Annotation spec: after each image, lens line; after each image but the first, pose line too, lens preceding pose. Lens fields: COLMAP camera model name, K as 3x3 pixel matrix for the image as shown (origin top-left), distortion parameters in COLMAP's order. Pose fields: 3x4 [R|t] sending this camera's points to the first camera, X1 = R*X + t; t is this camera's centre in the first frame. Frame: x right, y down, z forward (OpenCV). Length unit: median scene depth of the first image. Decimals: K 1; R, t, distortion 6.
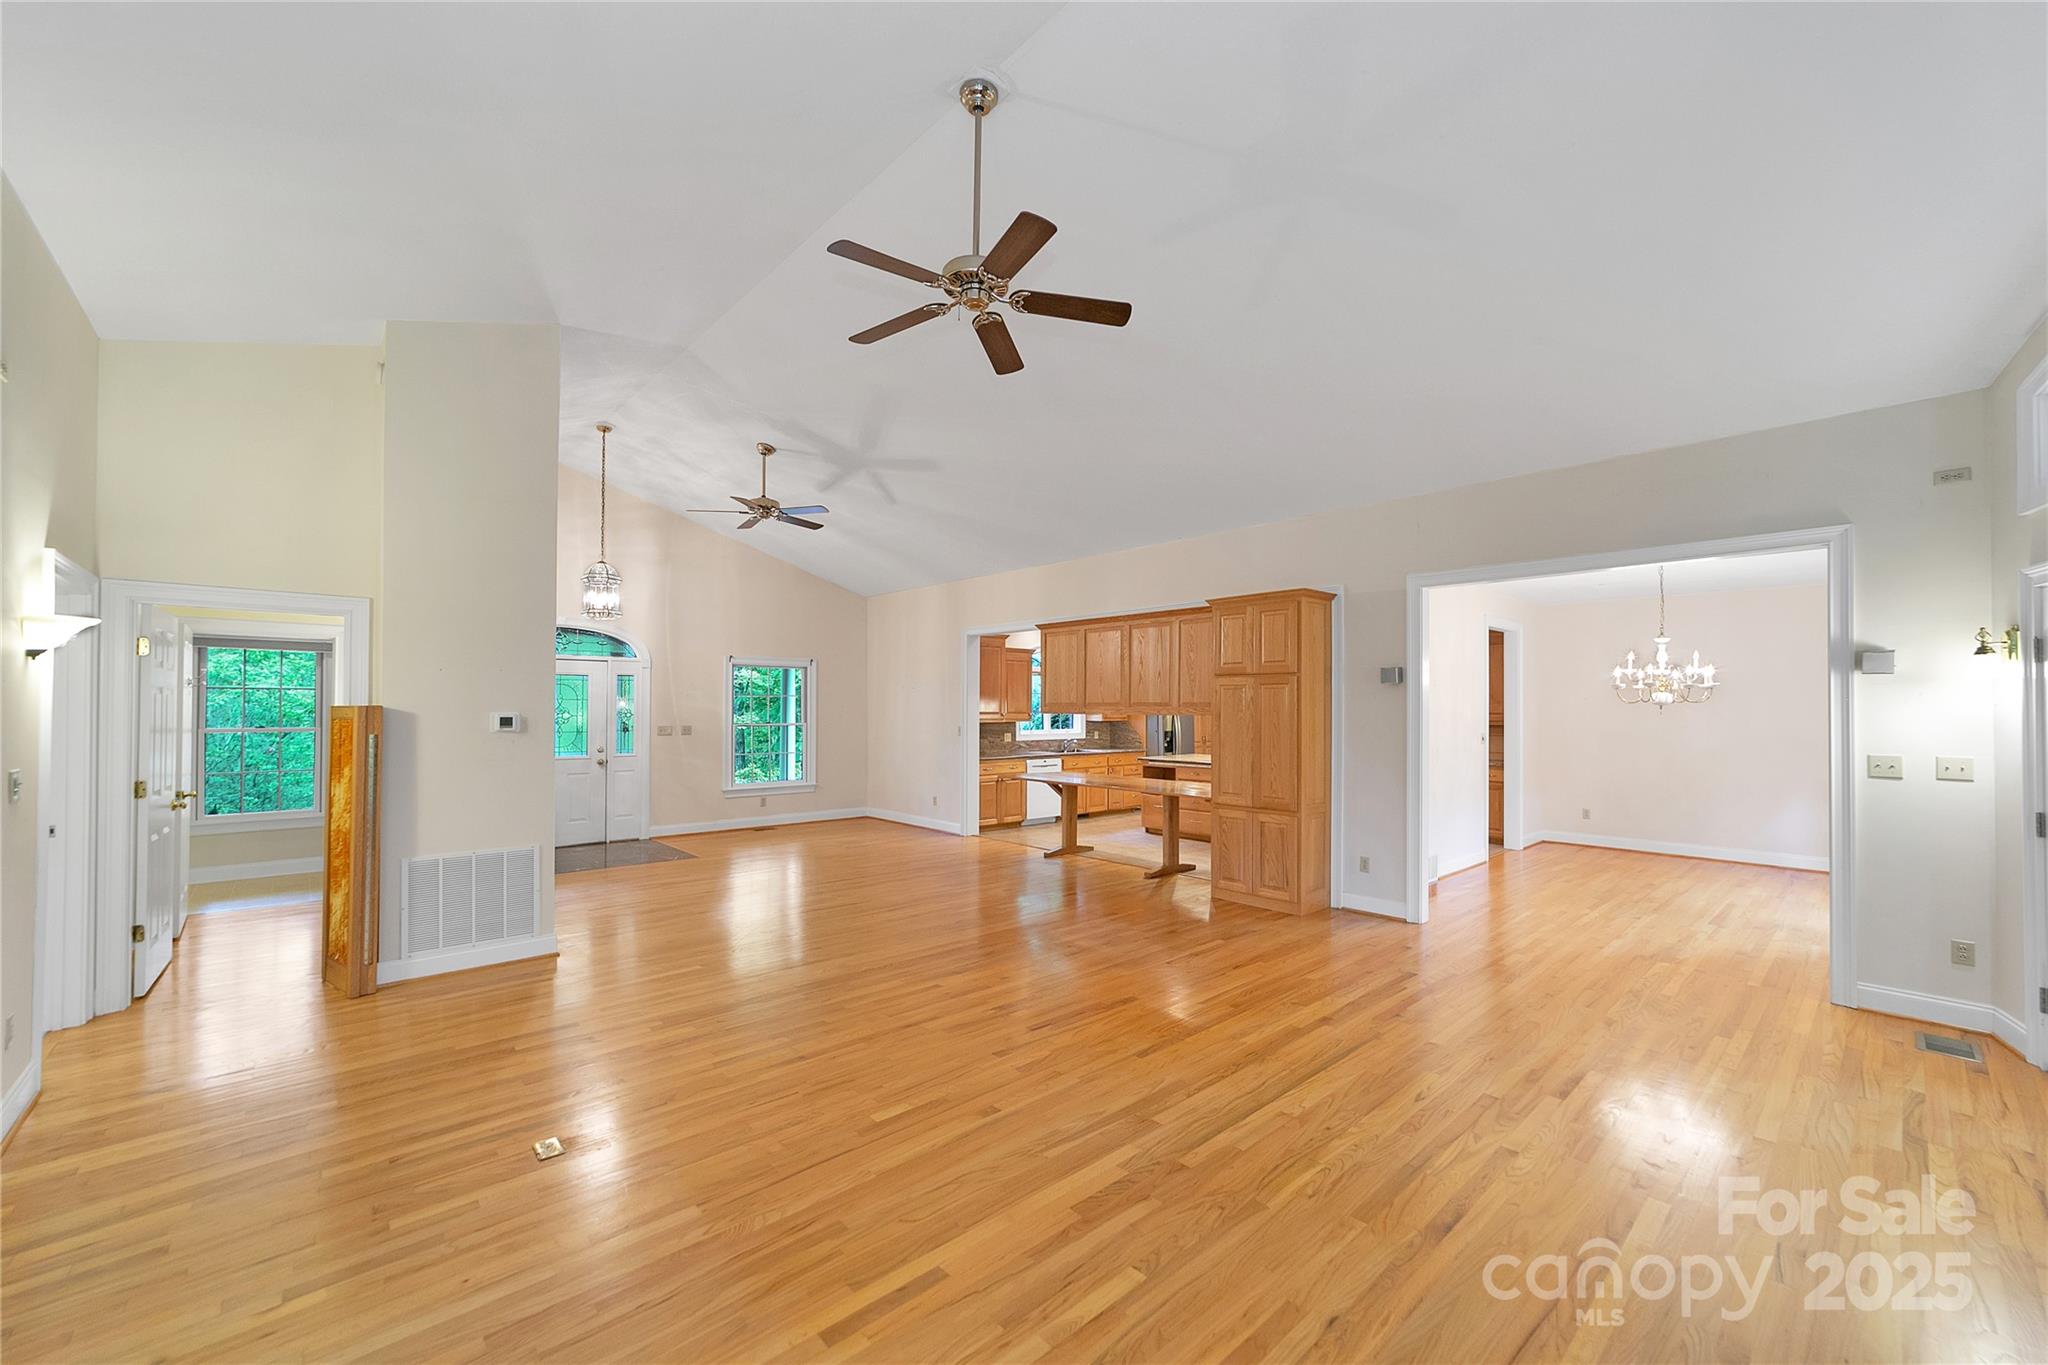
lens RADIAL K [[784.6, 0, 1030.1], [0, 784.6, 704.8], [0, 0, 1]] dist [-0.011444, 0.004663]
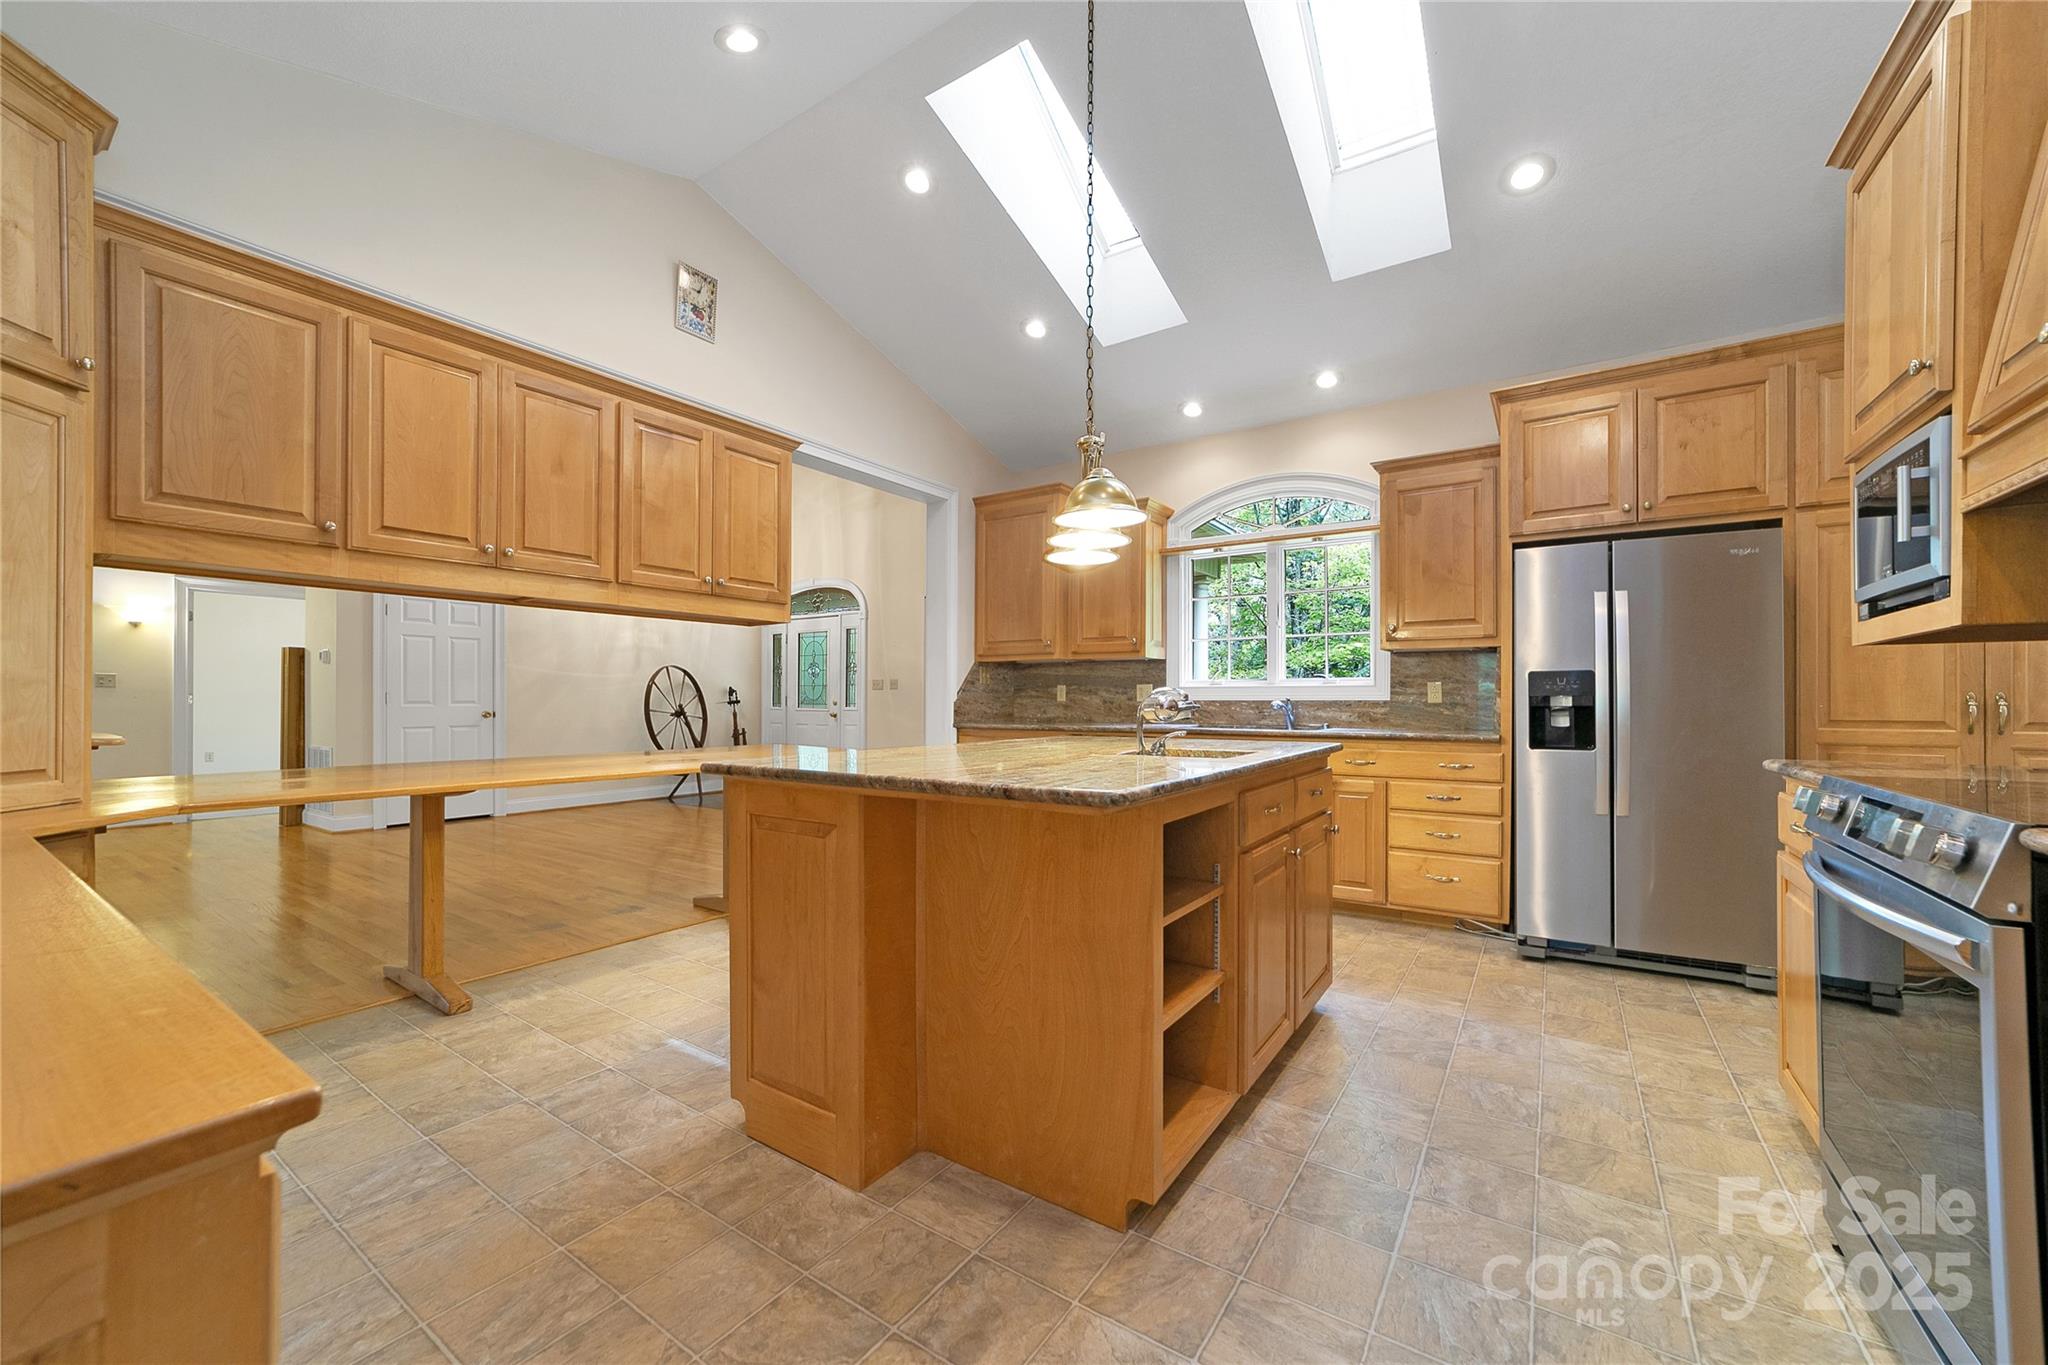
lens RADIAL K [[784.6, 0, 1013.5], [0, 784.6, 692.2], [0, 0, 1]] dist [-0.011444, 0.004663]
pose [[0.226786, -0.014024, -0.973844, 0.709702], [0.004524, 0.999901, -0.013346, 0.080497], [0.973934, -0.001379, 0.226827, 1.373968]]
